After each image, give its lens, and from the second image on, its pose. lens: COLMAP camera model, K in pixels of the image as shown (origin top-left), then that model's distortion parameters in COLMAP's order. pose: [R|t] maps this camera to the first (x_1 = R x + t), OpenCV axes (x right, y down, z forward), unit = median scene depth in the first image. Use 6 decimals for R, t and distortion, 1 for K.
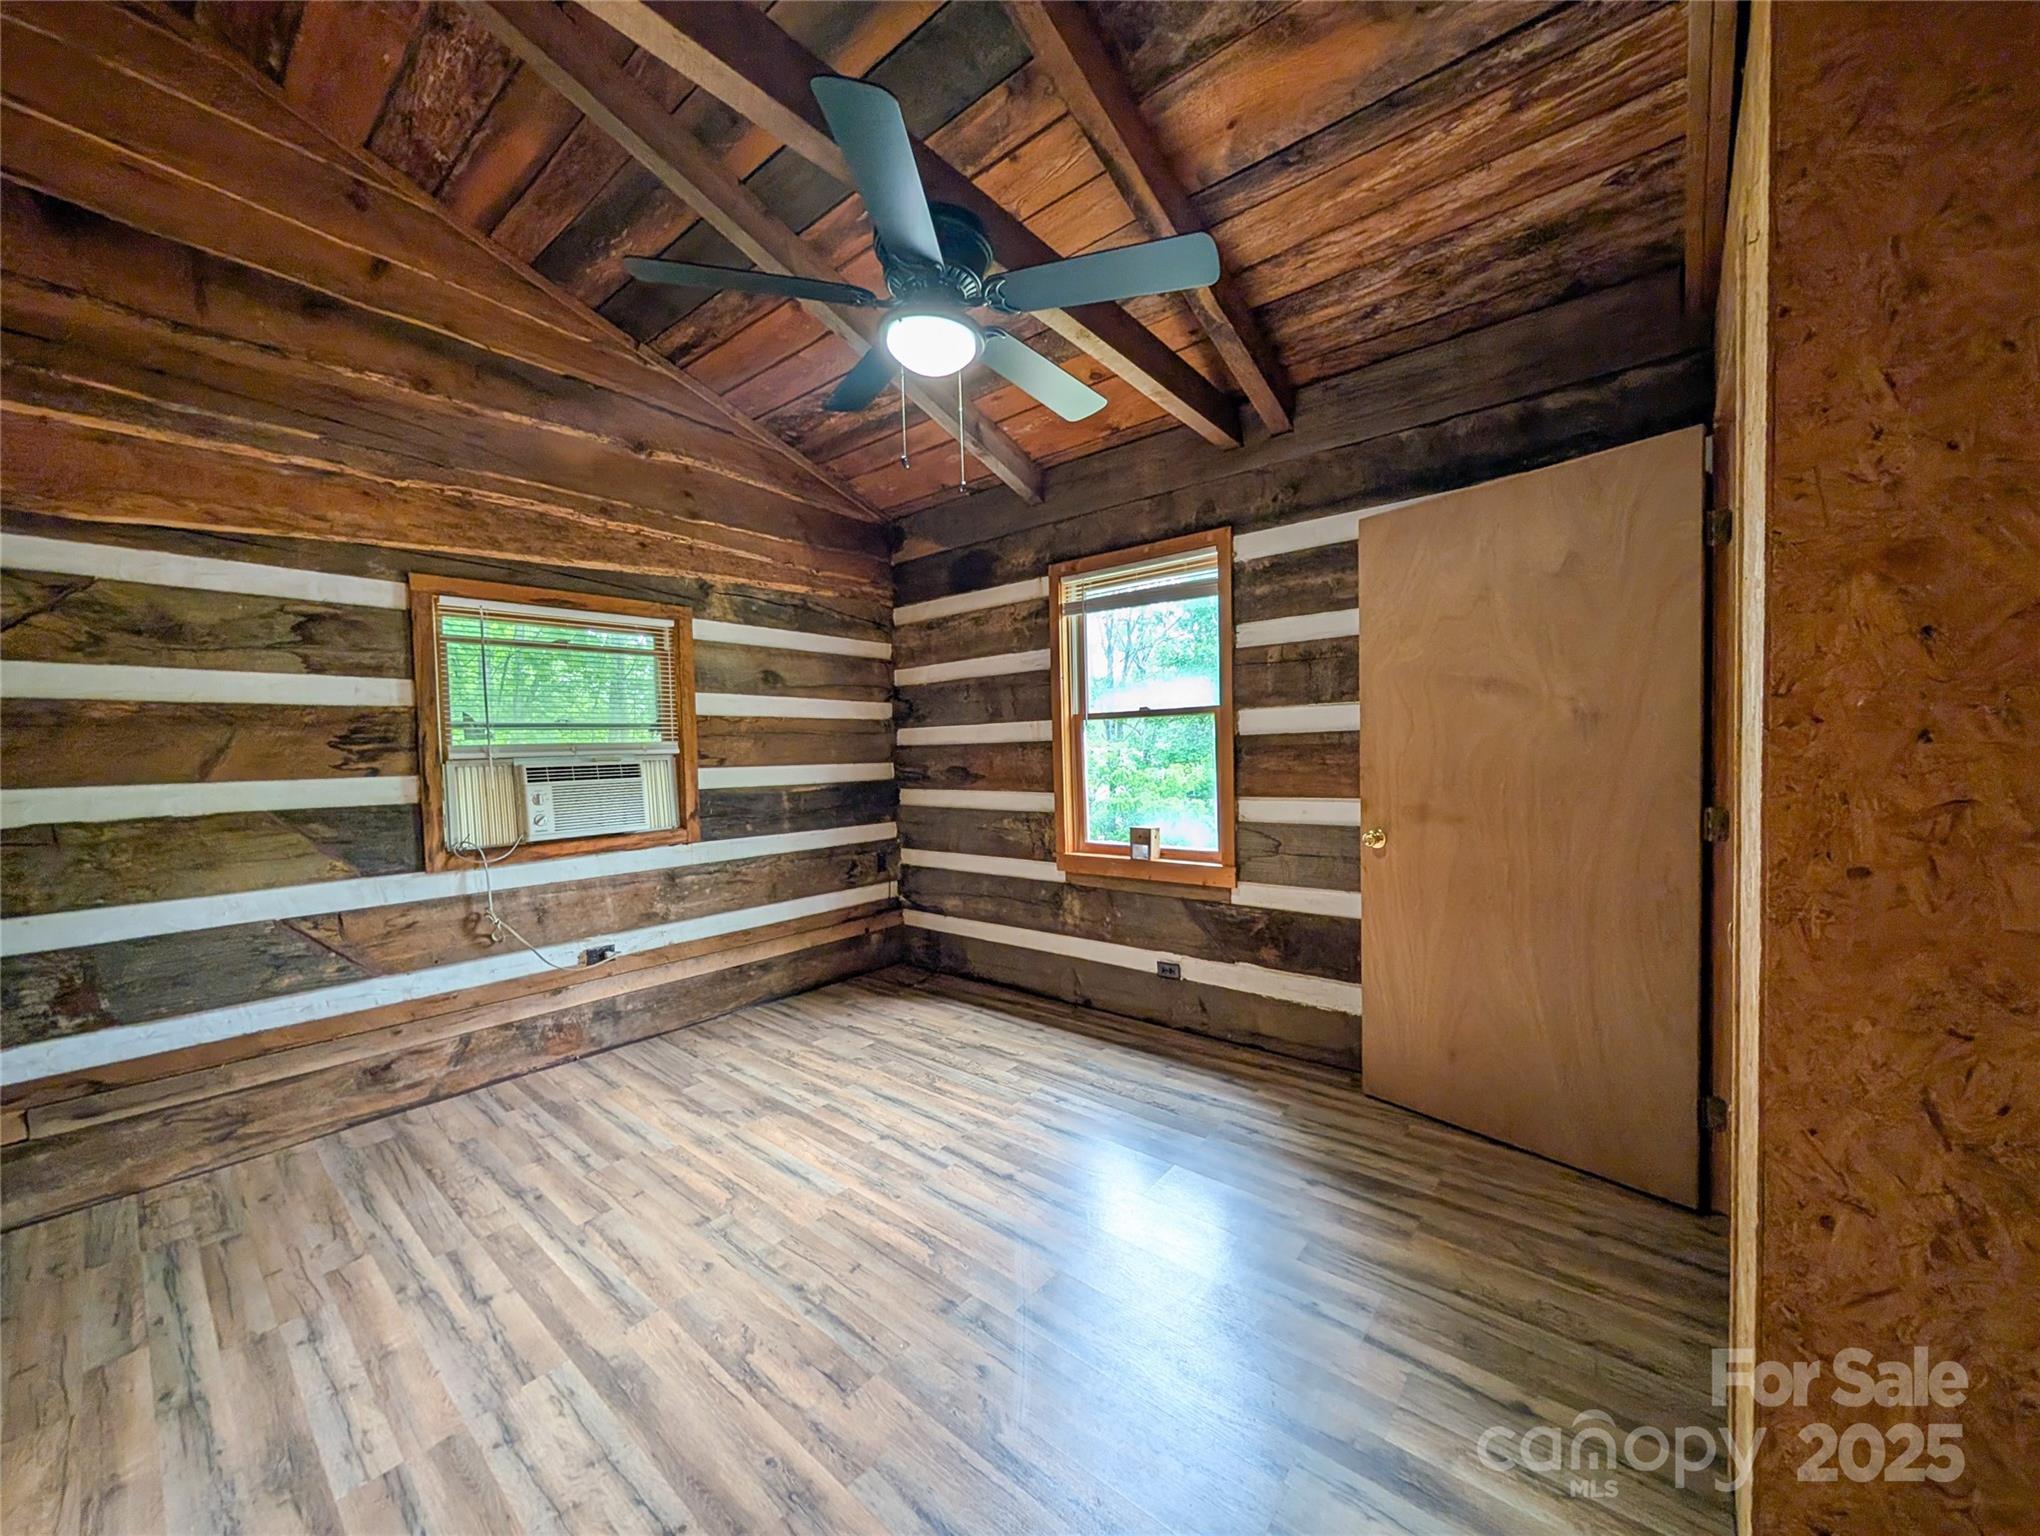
lens RADIAL K [[773.3, 0, 1018.3], [0, 773.3, 773.0], [0, 0, 1]] dist [0.001558, -0.000032]
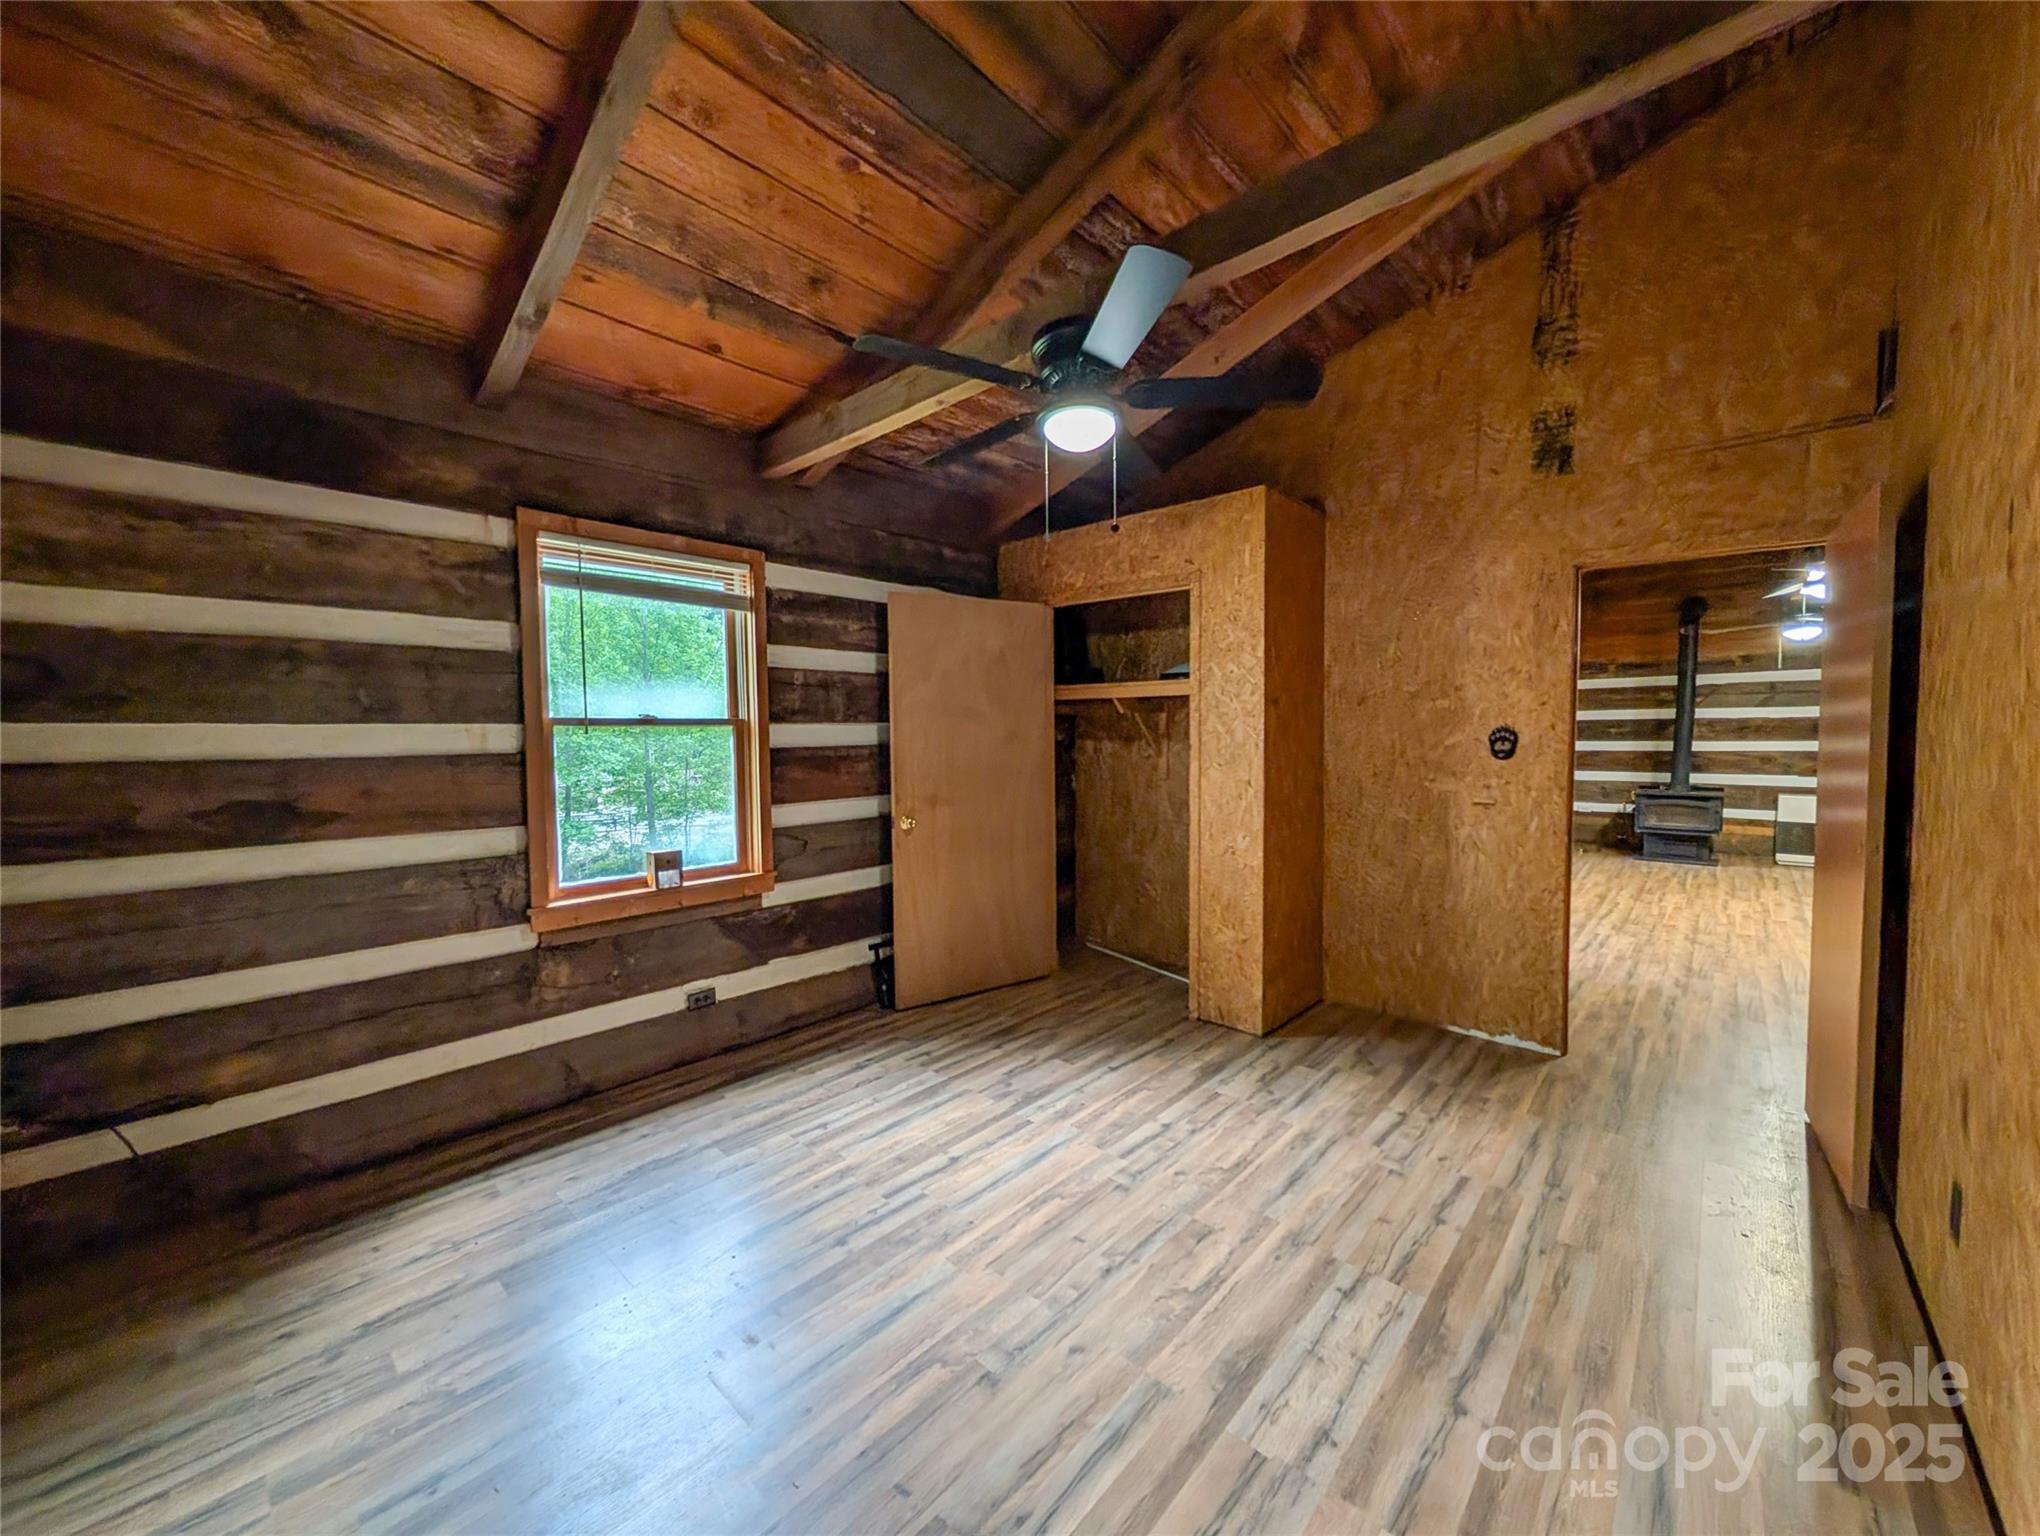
lens RADIAL K [[773.3, 0, 1018.3], [0, 773.3, 773.0], [0, 0, 1]] dist [0.001558, -0.000032]
pose [[0.043485, -0.022965, 0.998790, -0.775841], [0.044438, 0.998791, 0.021030, -0.021489], [-0.998065, 0.043470, 0.044453, 0.613069]]
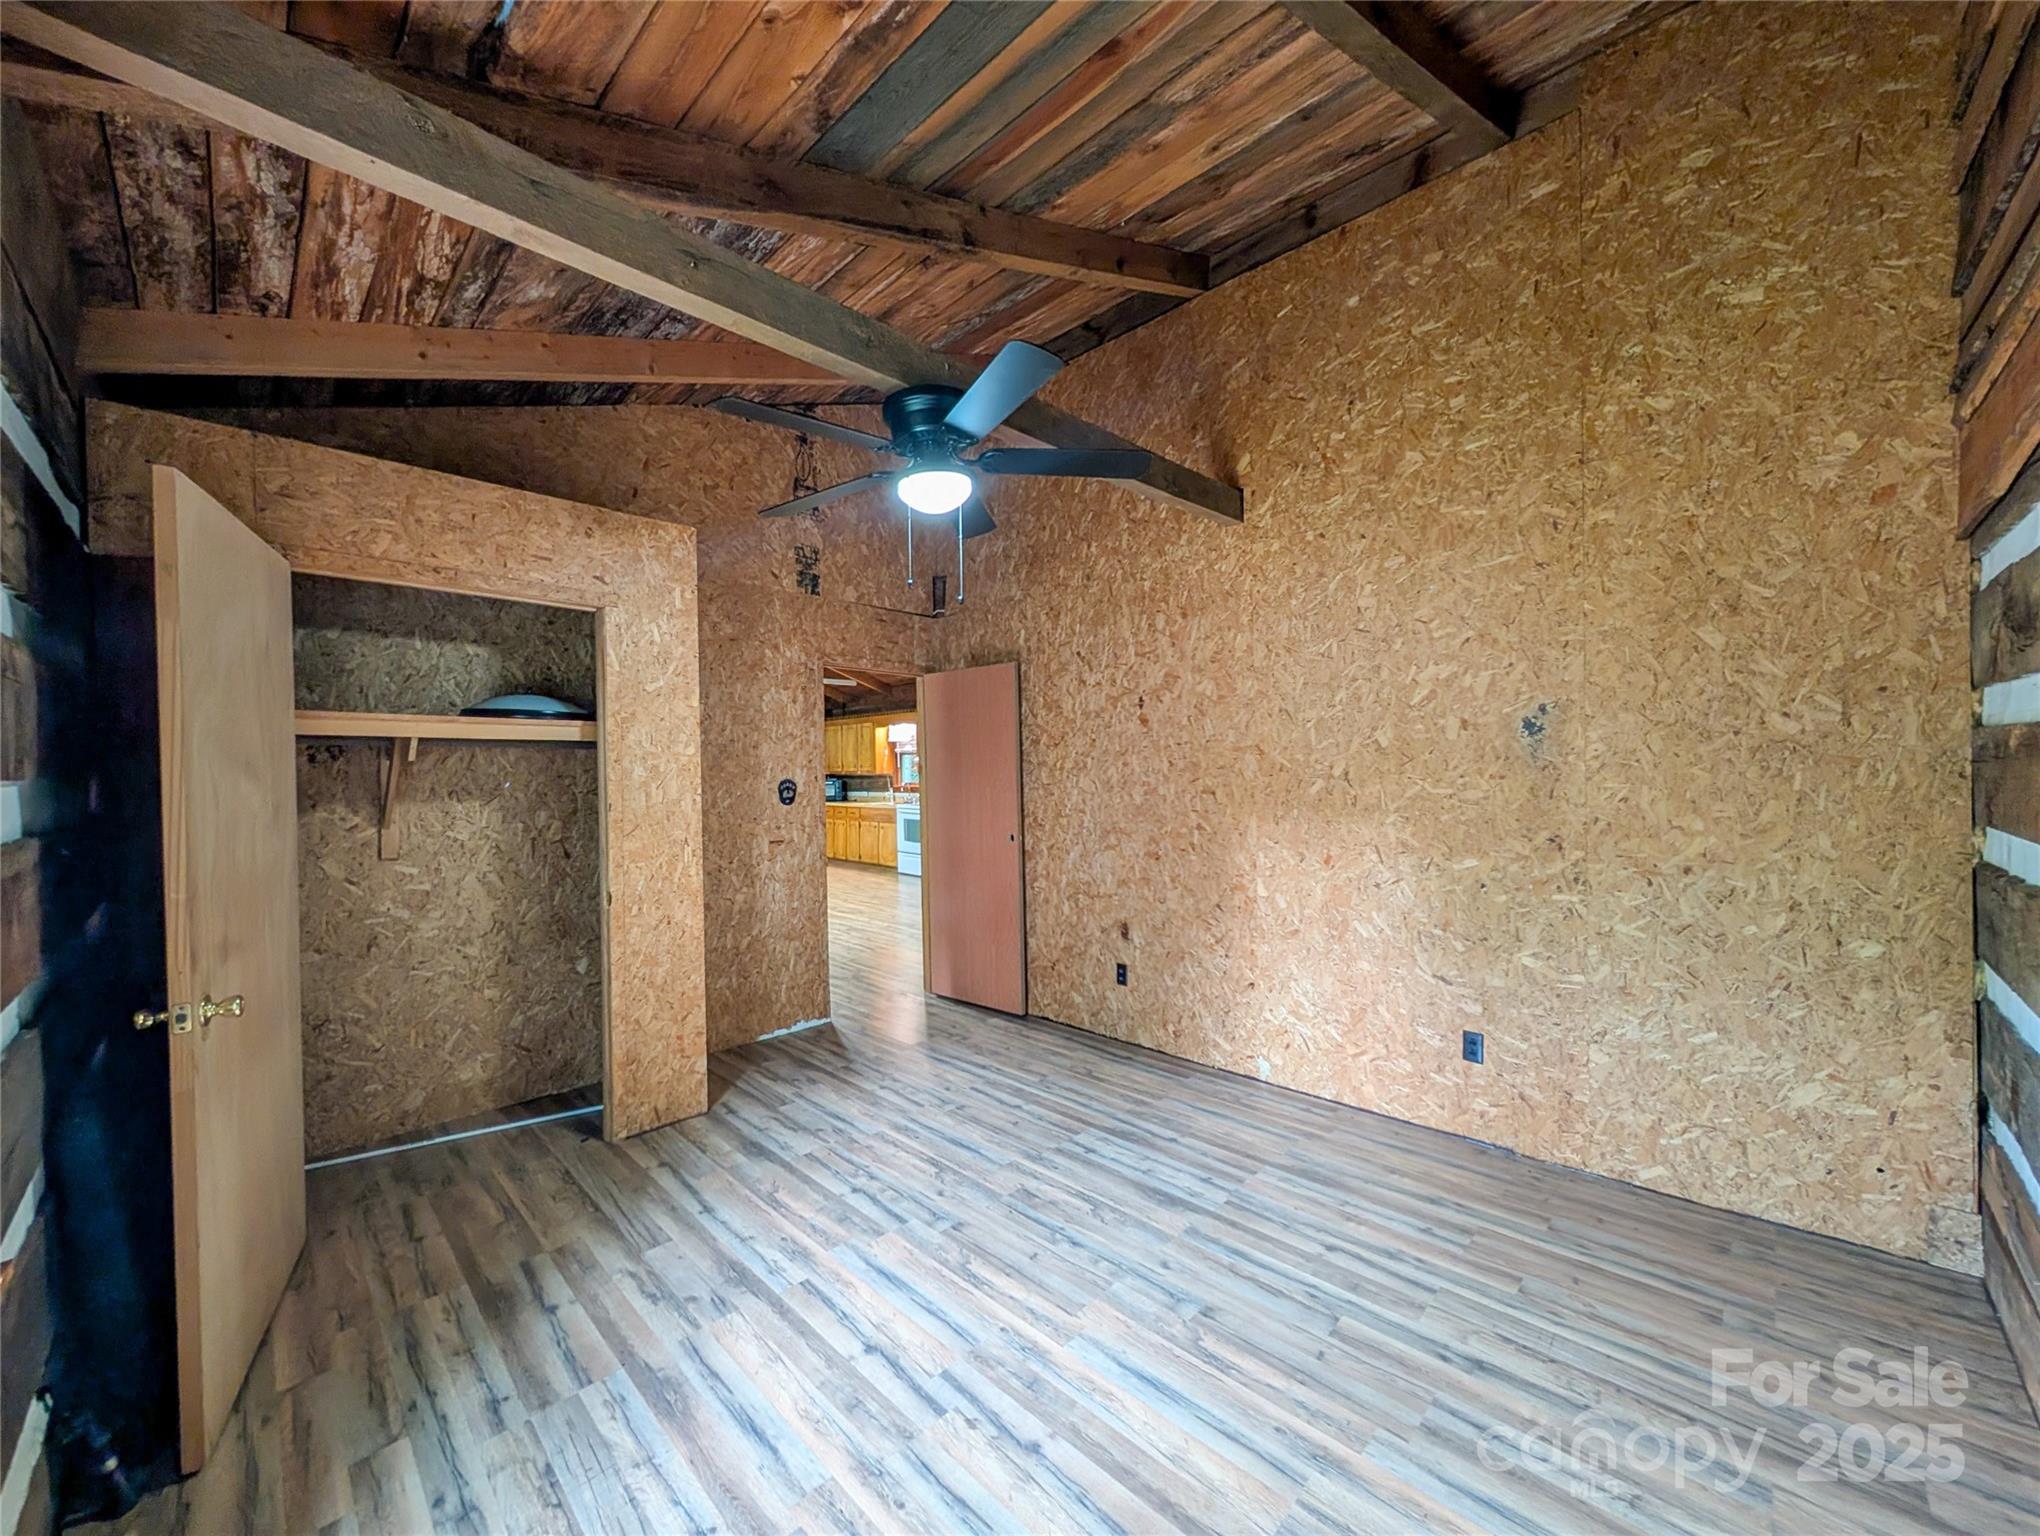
lens RADIAL K [[773.3, 0, 1018.3], [0, 773.3, 773.0], [0, 0, 1]] dist [0.001558, -0.000032]
pose [[-0.996080, 0.037408, 0.080154, -0.187422], [0.040951, 0.998234, 0.043030, -0.084107], [-0.078403, 0.046144, -0.995853, 1.294604]]
